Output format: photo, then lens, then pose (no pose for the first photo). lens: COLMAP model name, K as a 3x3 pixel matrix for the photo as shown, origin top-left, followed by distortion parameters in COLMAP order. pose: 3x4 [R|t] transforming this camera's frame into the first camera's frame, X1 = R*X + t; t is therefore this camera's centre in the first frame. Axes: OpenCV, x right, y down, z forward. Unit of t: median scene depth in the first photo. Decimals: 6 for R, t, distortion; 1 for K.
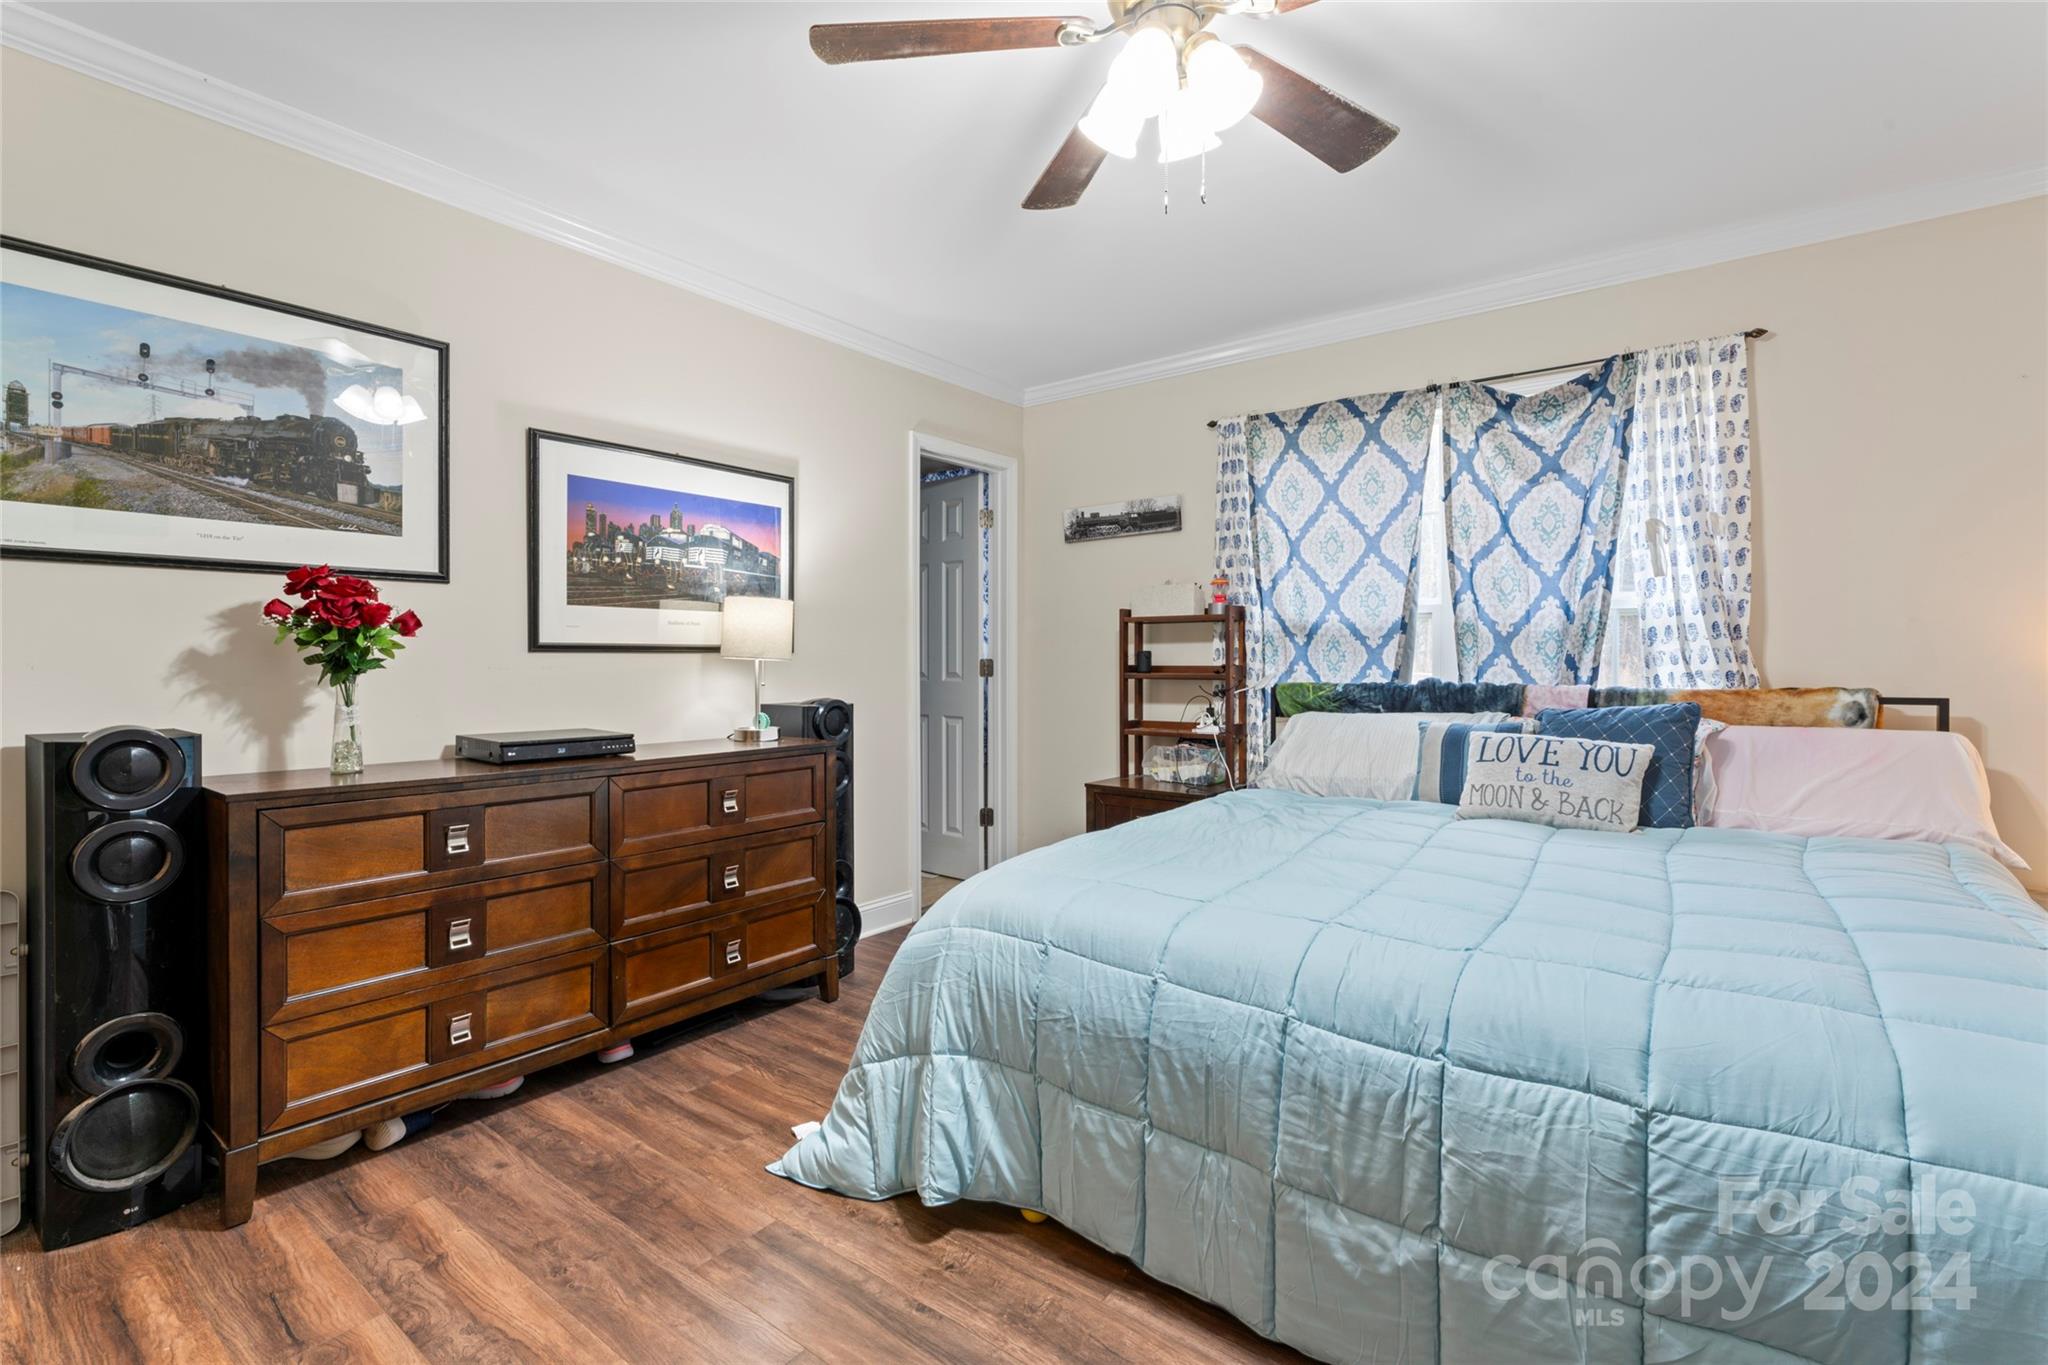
lens RADIAL K [[961.0, 0, 1024.0], [0, 961.0, 682.5], [0, 0, 1]] dist [-0.004600, -0.000215]
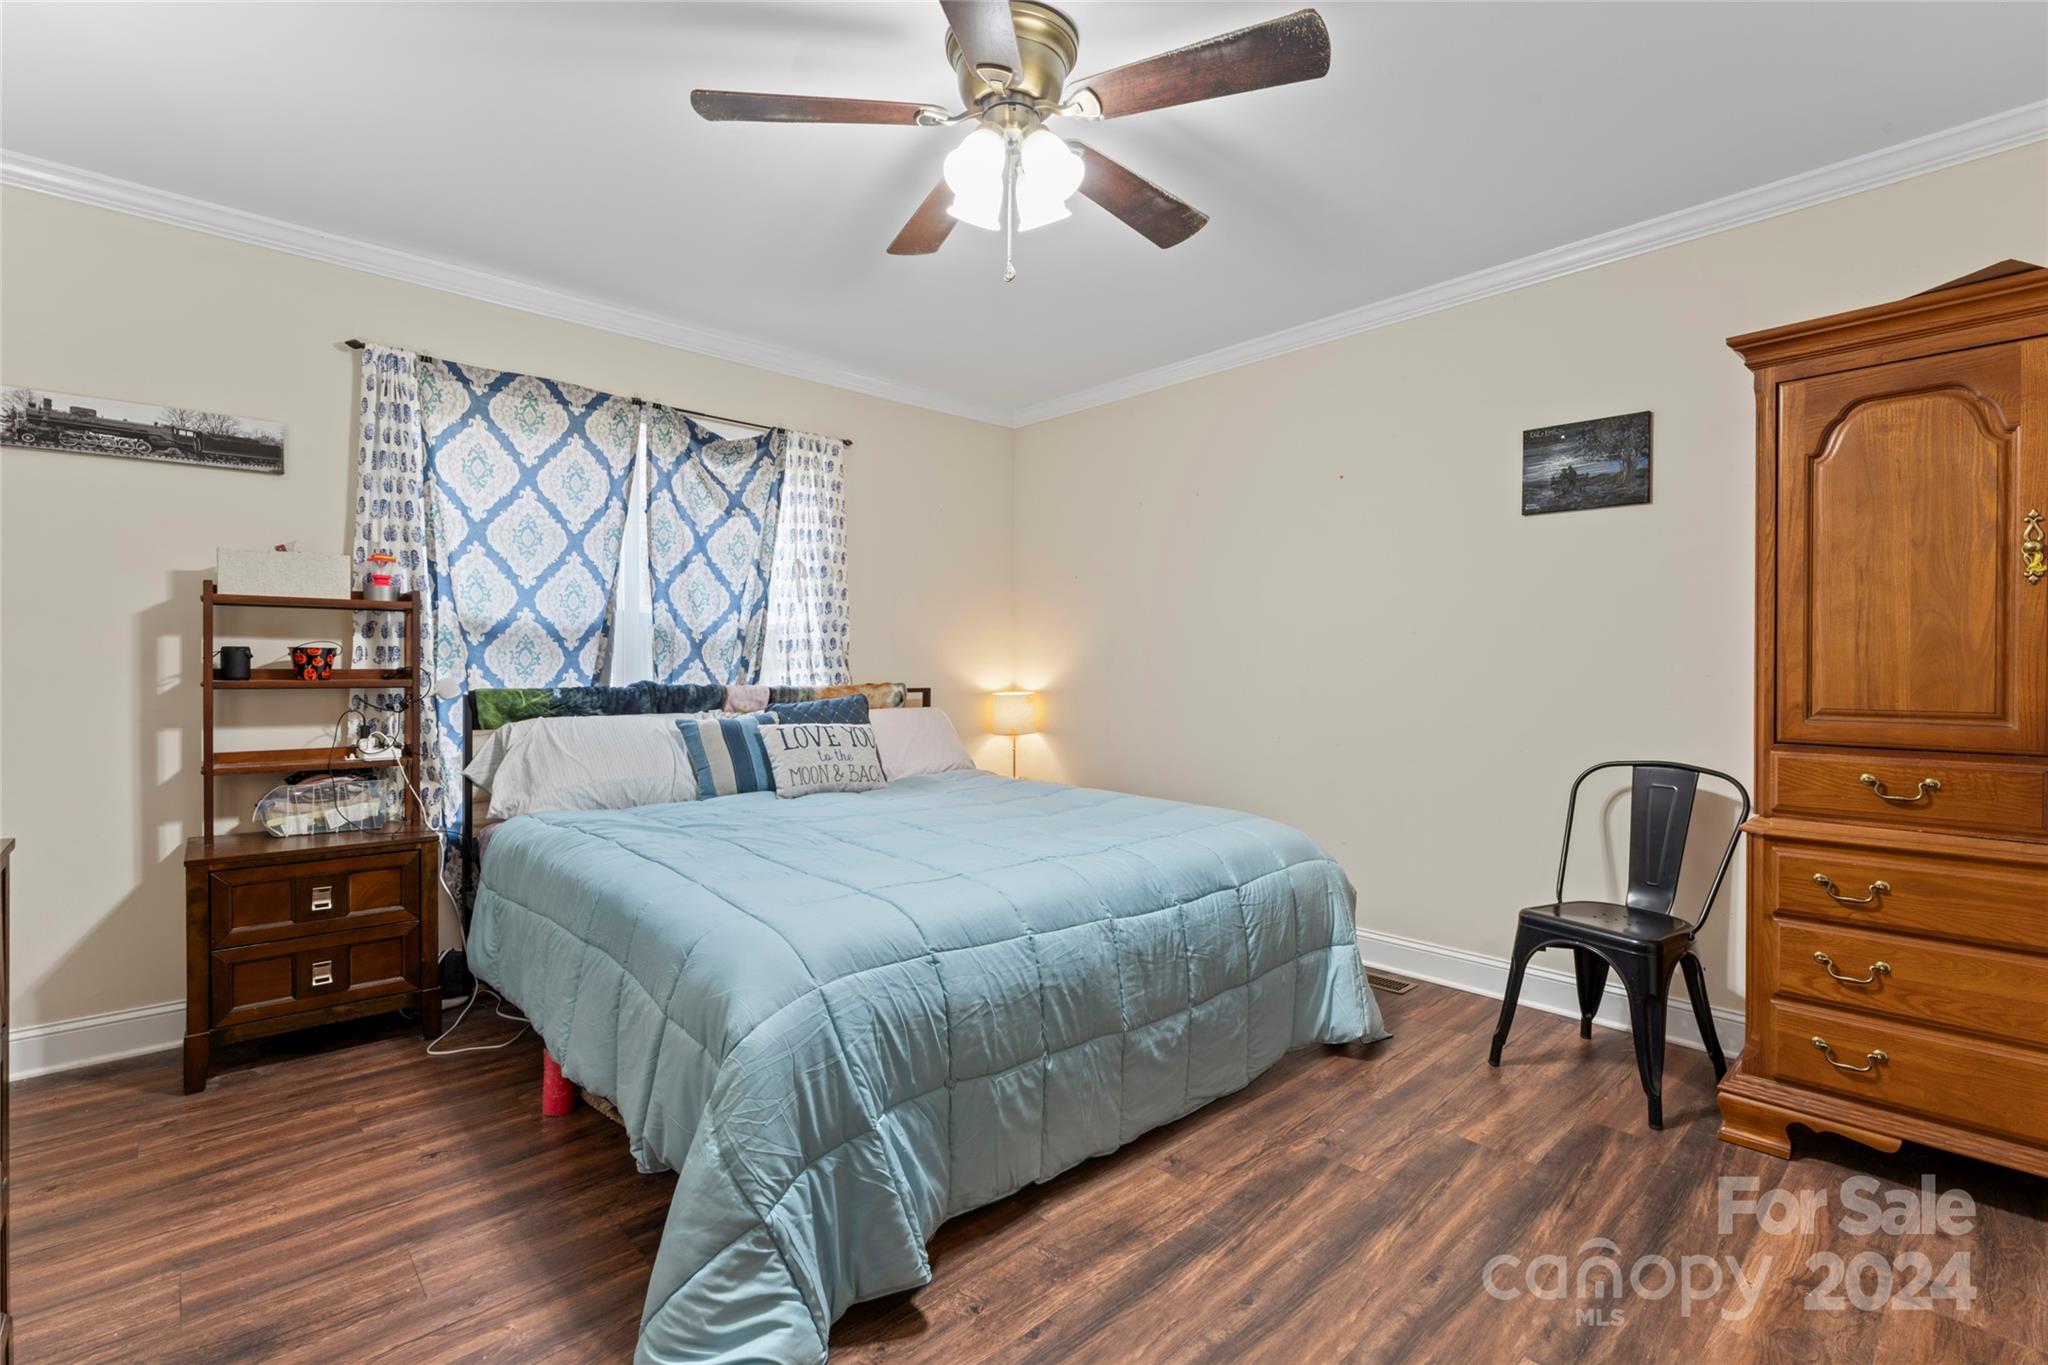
lens RADIAL K [[961.0, 0, 1024.0], [0, 961.0, 682.5], [0, 0, 1]] dist [-0.004600, -0.000215]
pose [[0.123940, -0.015128, 0.992174, -0.548777], [0.015791, 0.999787, 0.013272, -0.010177], [-0.992164, 0.014022, 0.124152, 0.454955]]
